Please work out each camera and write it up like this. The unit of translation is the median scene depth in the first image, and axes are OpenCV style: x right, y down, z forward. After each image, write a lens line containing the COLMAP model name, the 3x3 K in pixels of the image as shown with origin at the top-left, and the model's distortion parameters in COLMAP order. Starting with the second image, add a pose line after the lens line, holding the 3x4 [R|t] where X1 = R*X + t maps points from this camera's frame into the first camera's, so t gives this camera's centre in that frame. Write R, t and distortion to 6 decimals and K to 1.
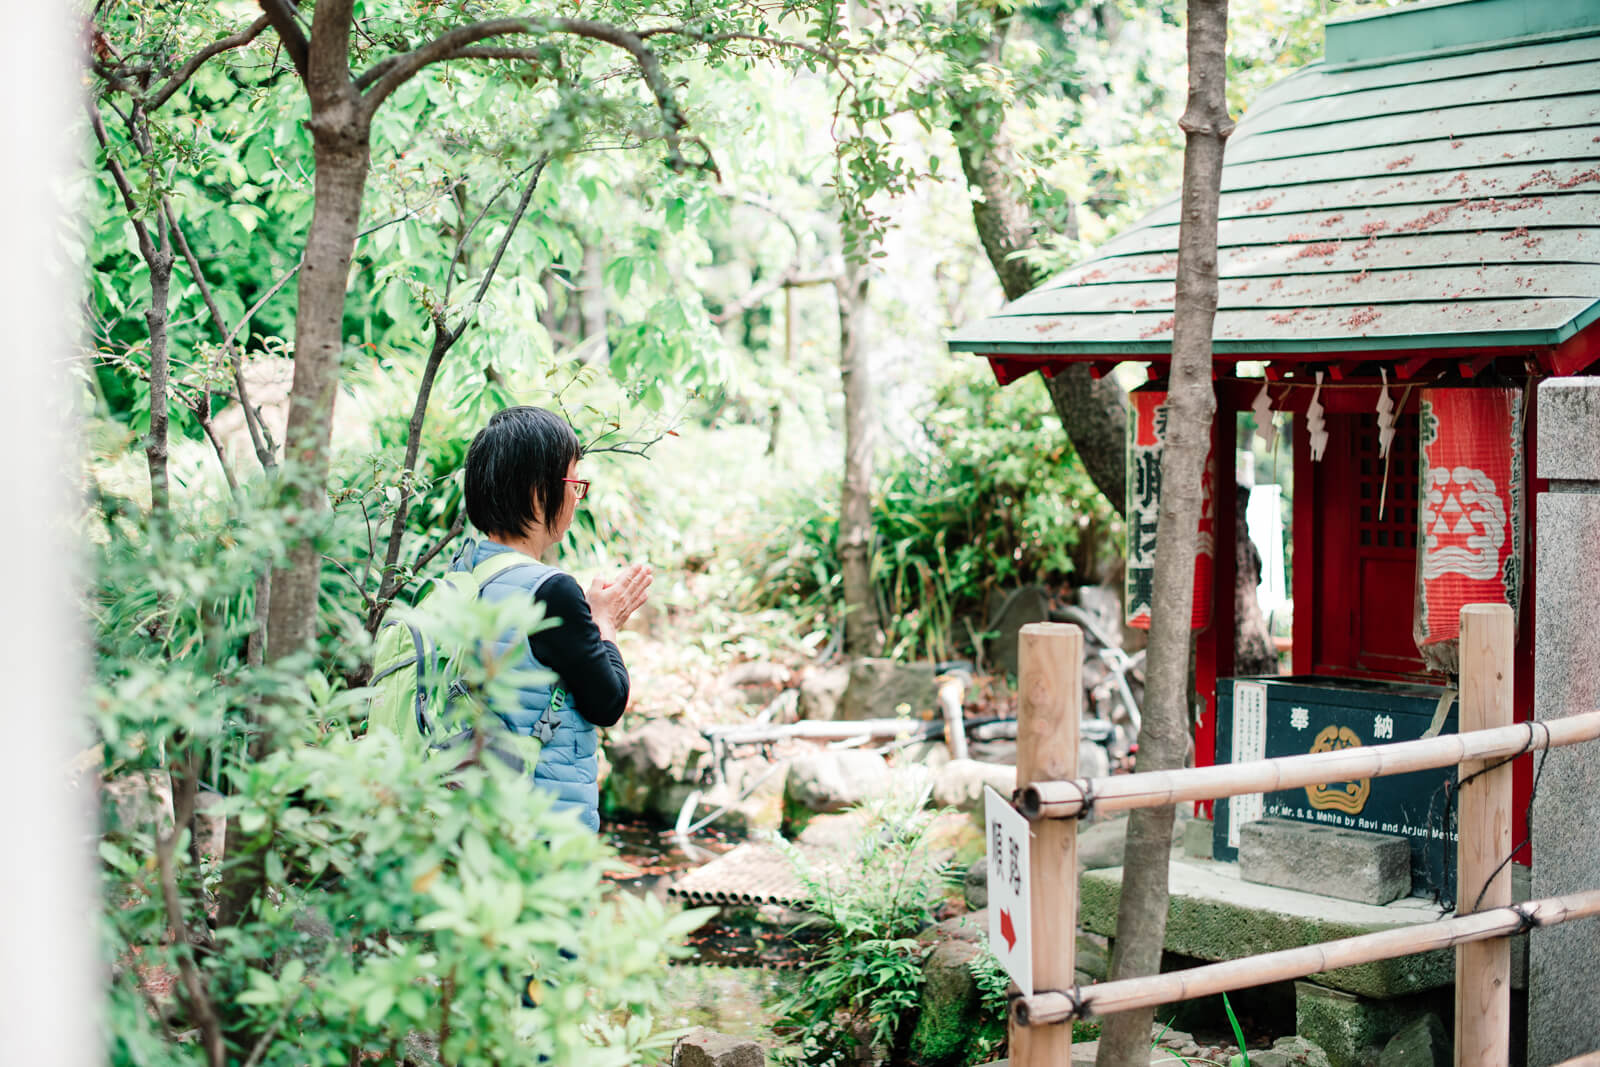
lens RADIAL K [[2359.8, 0, 800.0], [0, 2359.8, 533.5], [0, 0, 1]] dist [0.112277, -0.054520]
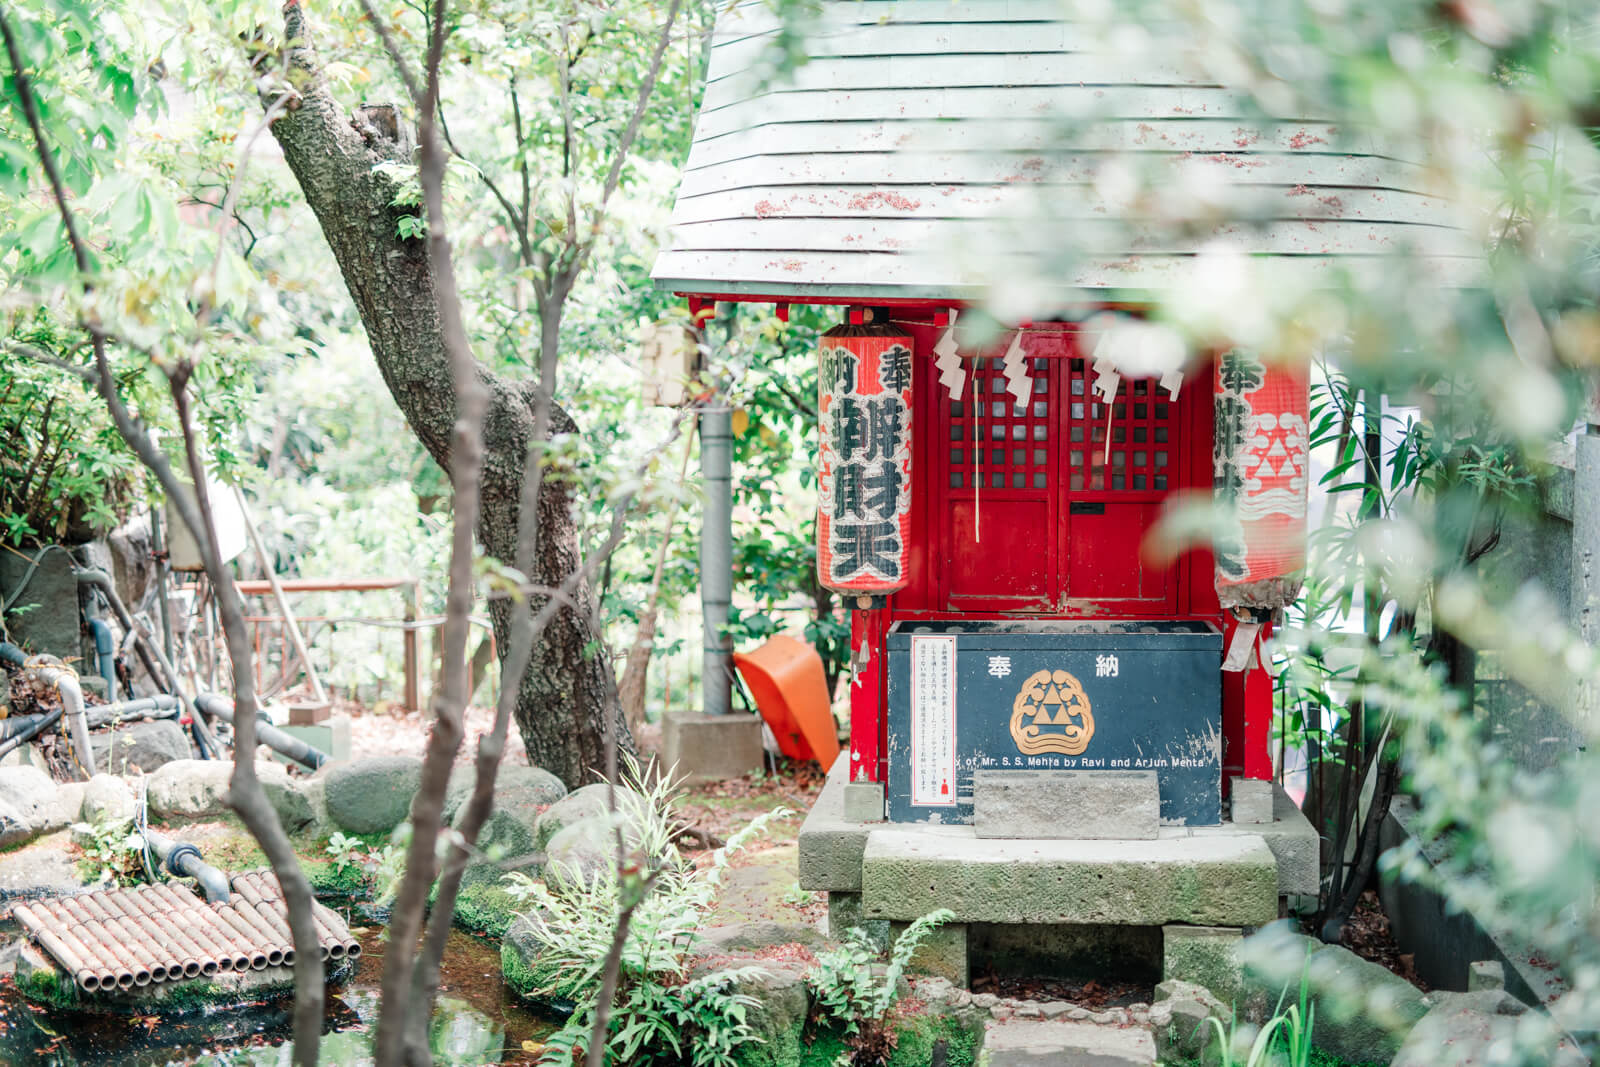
lens RADIAL K [[2359.8, 0, 800.0], [0, 2359.8, 533.5], [0, 0, 1]] dist [0.112277, -0.054520]
pose [[0.695294, -0.069532, 0.715355, -0.561077], [0.035426, 0.997415, 0.062515, -0.043006], [-0.717852, -0.018125, 0.695959, 0.382069]]
